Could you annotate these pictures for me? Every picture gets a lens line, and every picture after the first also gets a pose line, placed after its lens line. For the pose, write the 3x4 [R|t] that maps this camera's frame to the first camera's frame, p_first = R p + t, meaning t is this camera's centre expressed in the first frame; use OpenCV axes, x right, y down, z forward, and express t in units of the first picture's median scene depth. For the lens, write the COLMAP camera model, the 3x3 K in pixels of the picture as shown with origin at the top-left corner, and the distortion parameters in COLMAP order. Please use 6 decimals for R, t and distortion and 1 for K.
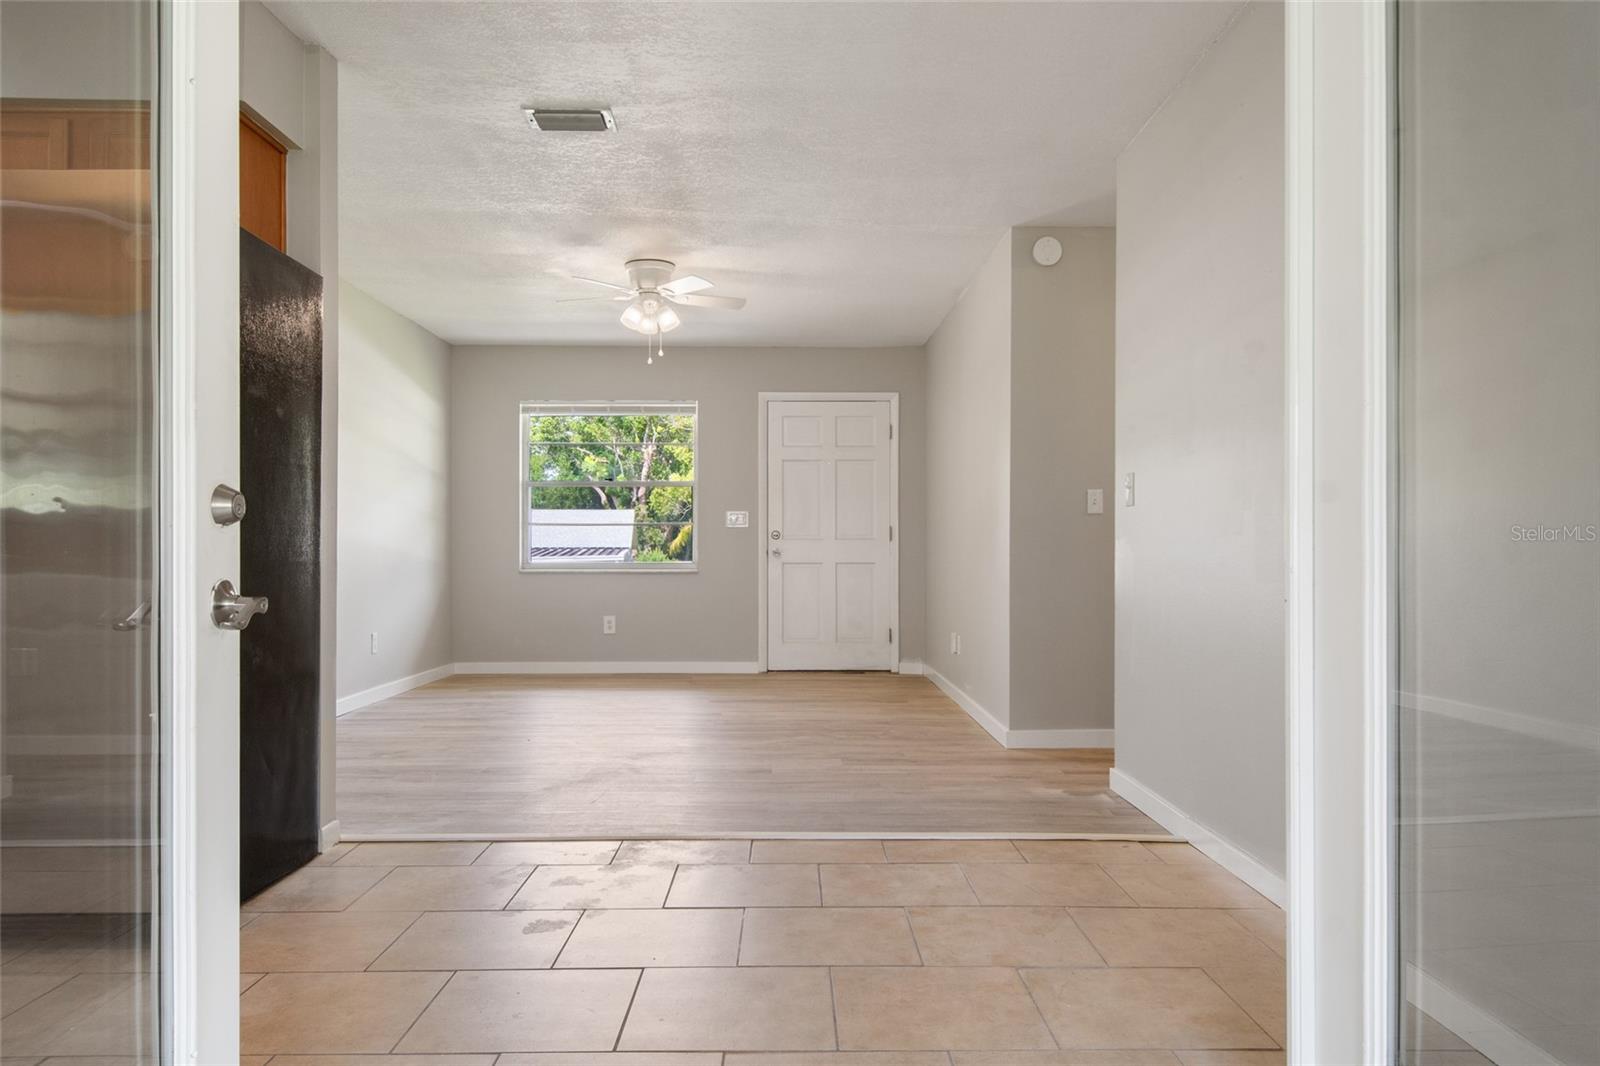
lens RADIAL K [[1086.8, 0, 789.0], [0, 1086.8, 548.1], [0, 0, 1]] dist [0.006812, 0.000406]
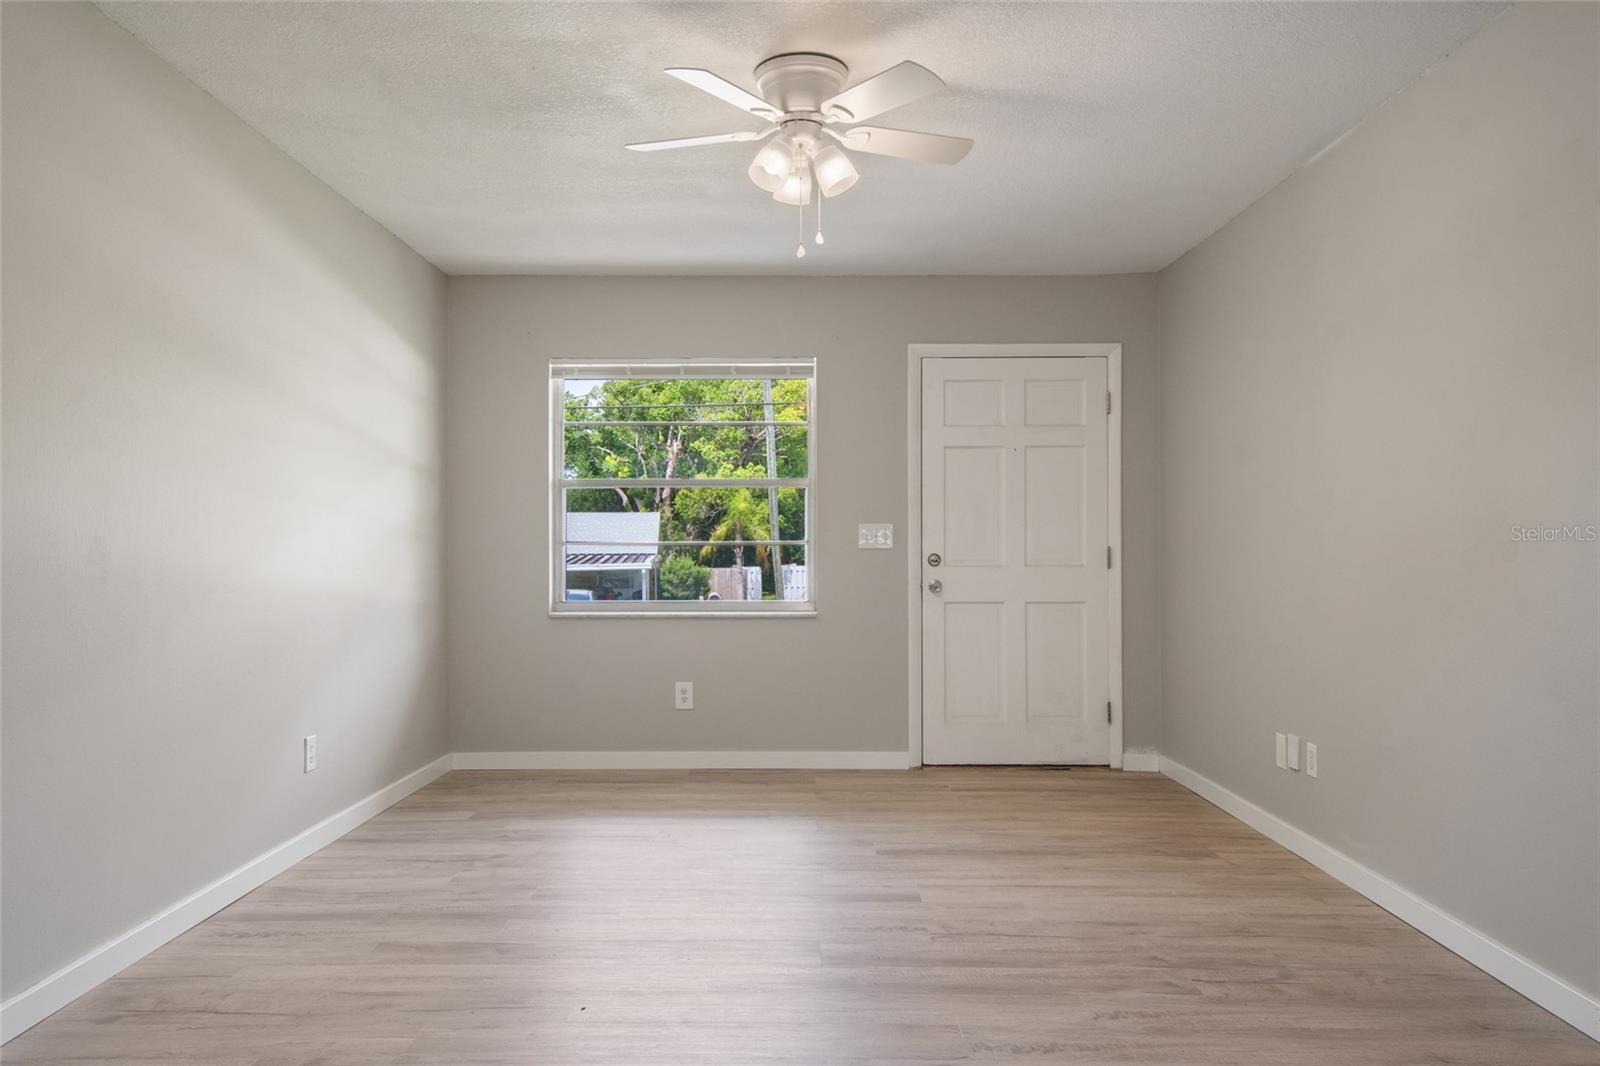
lens RADIAL K [[1118.4, 0, 787.5], [0, 1118.4, 553.6], [0, 0, 1]] dist [0.007649, -0.010119]
pose [[0.999773, -0.001132, -0.021261, -0.087114], [0.001191, 0.999995, 0.002778, -0.017976], [0.021258, -0.002802, 0.999770, 0.318215]]
